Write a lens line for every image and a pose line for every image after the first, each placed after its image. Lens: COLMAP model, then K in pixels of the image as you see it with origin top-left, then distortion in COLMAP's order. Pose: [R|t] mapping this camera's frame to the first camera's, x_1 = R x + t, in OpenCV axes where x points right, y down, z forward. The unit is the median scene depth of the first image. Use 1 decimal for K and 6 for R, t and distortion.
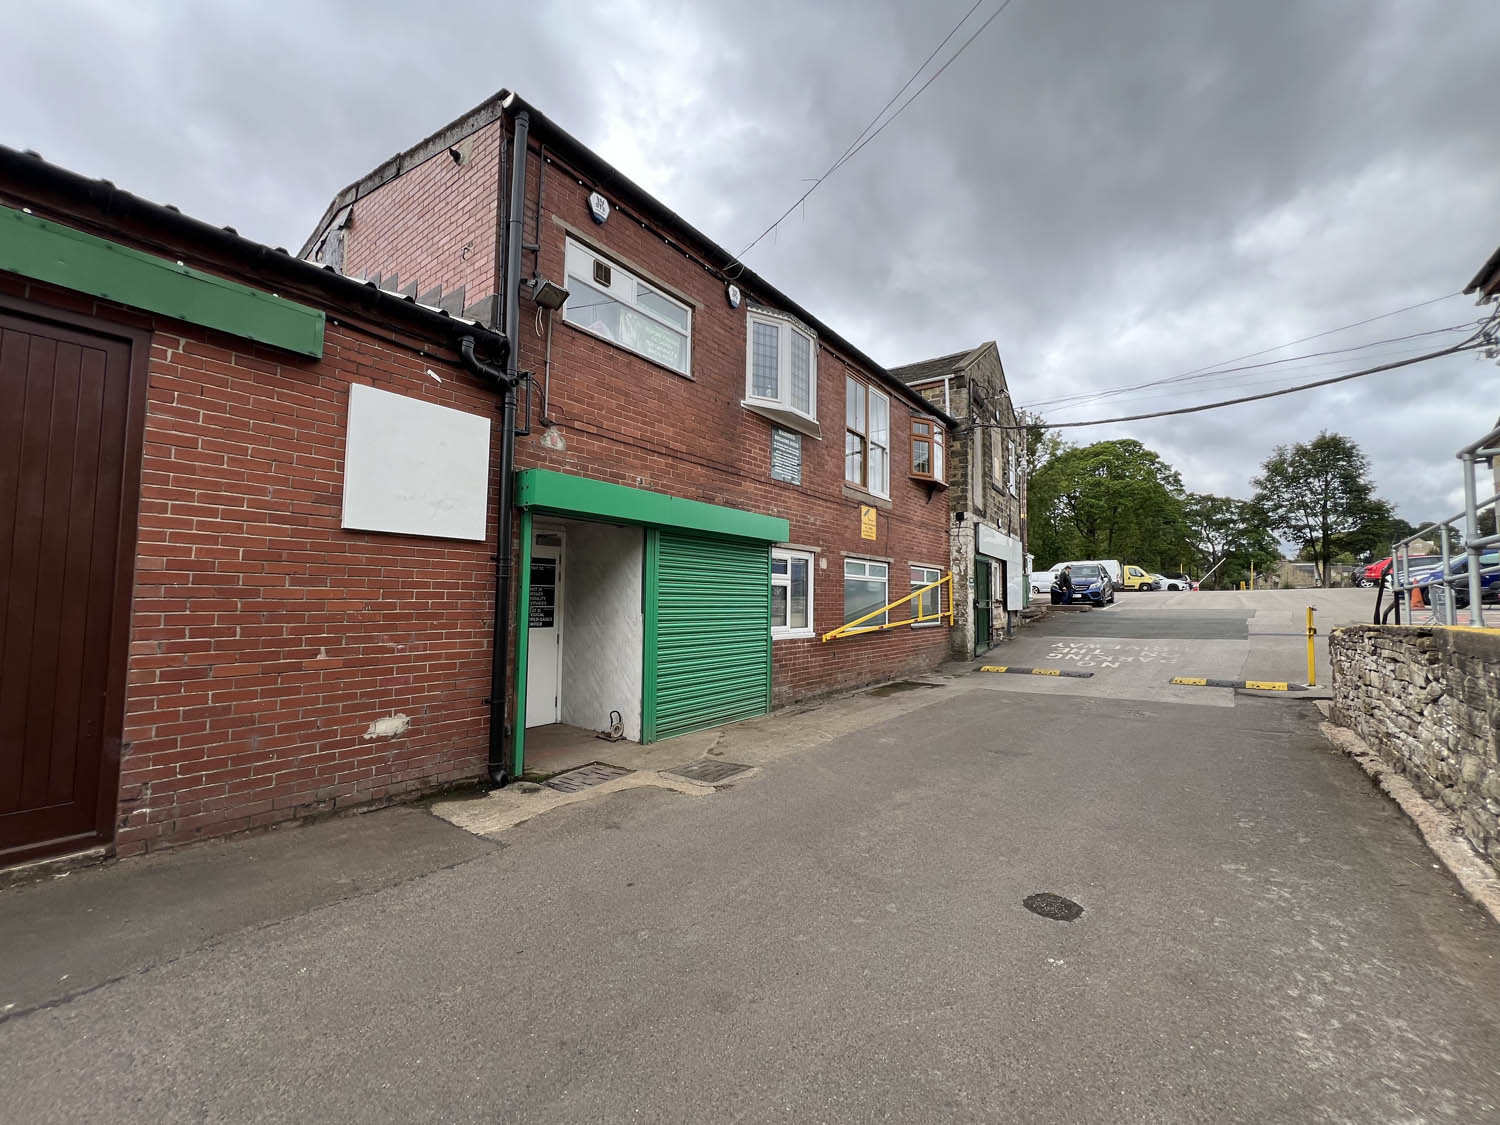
lens RADIAL K [[599.7, 0, 748.9], [0, 599.7, 559.7], [0, 0, 1]] dist [-0.001307, -0.000266]
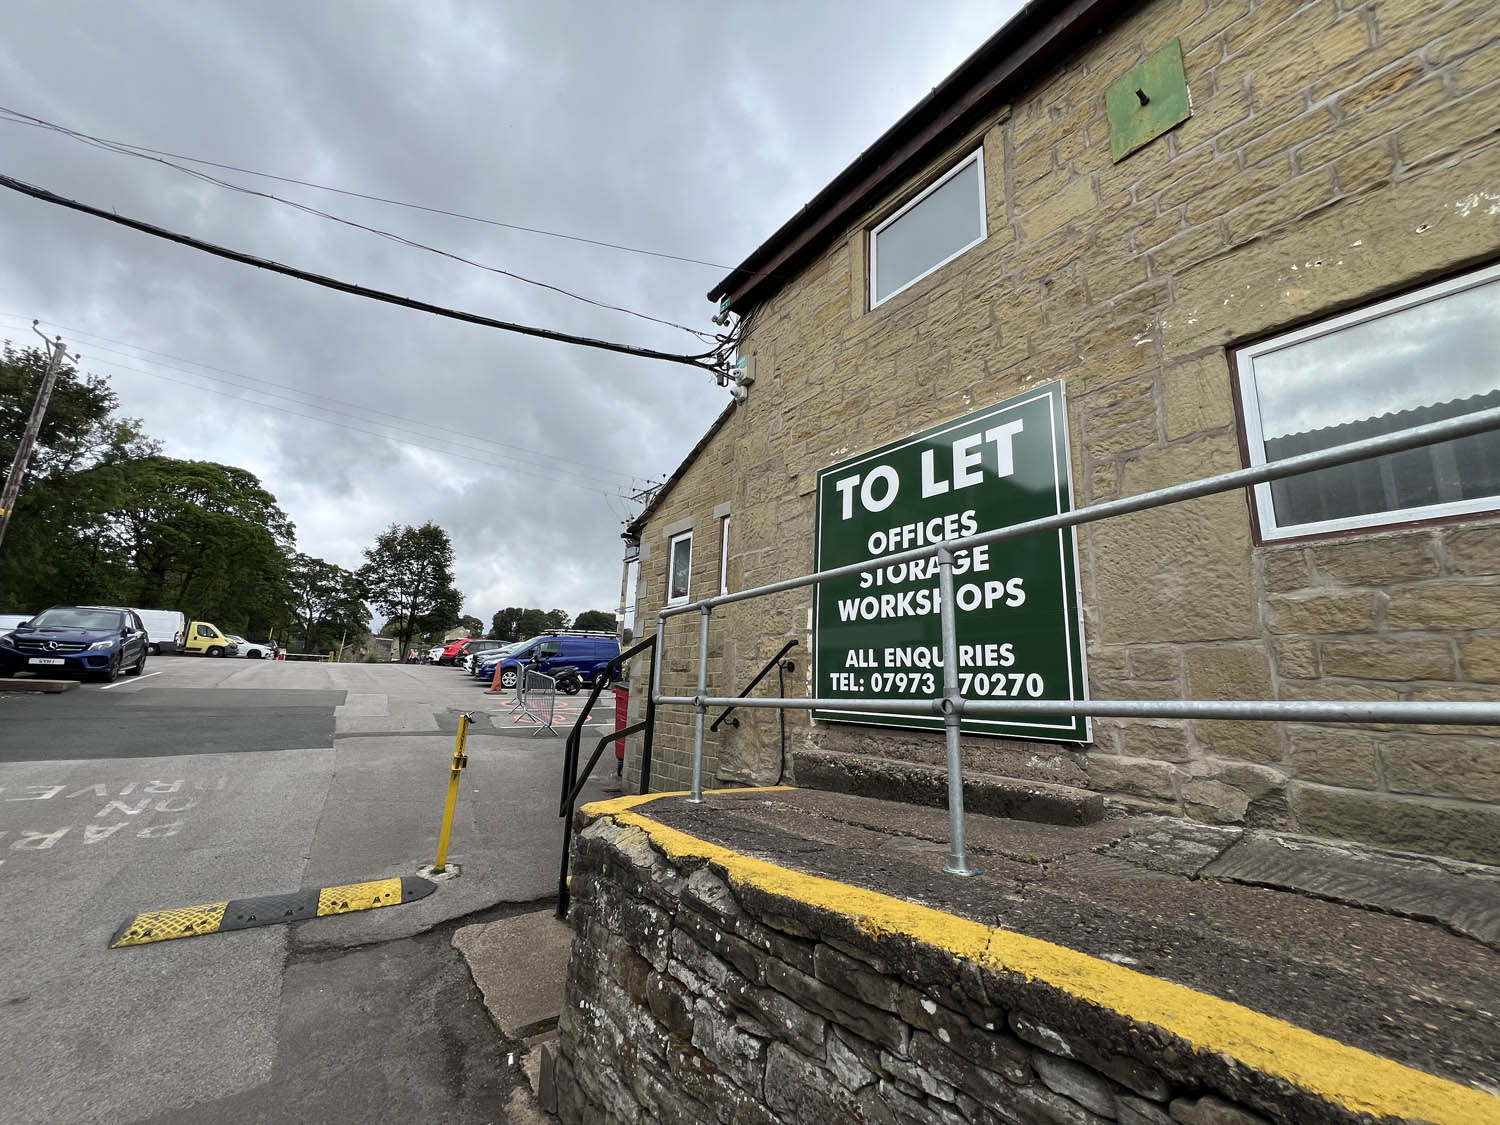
lens RADIAL K [[599.7, 0, 748.9], [0, 599.7, 559.7], [0, 0, 1]] dist [-0.001307, -0.000266]
pose [[0.271090, 0.204685, 0.940539, 0.408119], [-0.099405, 0.977858, -0.184155, 0.015808], [-0.957407, -0.043572, 0.285434, 0.527888]]
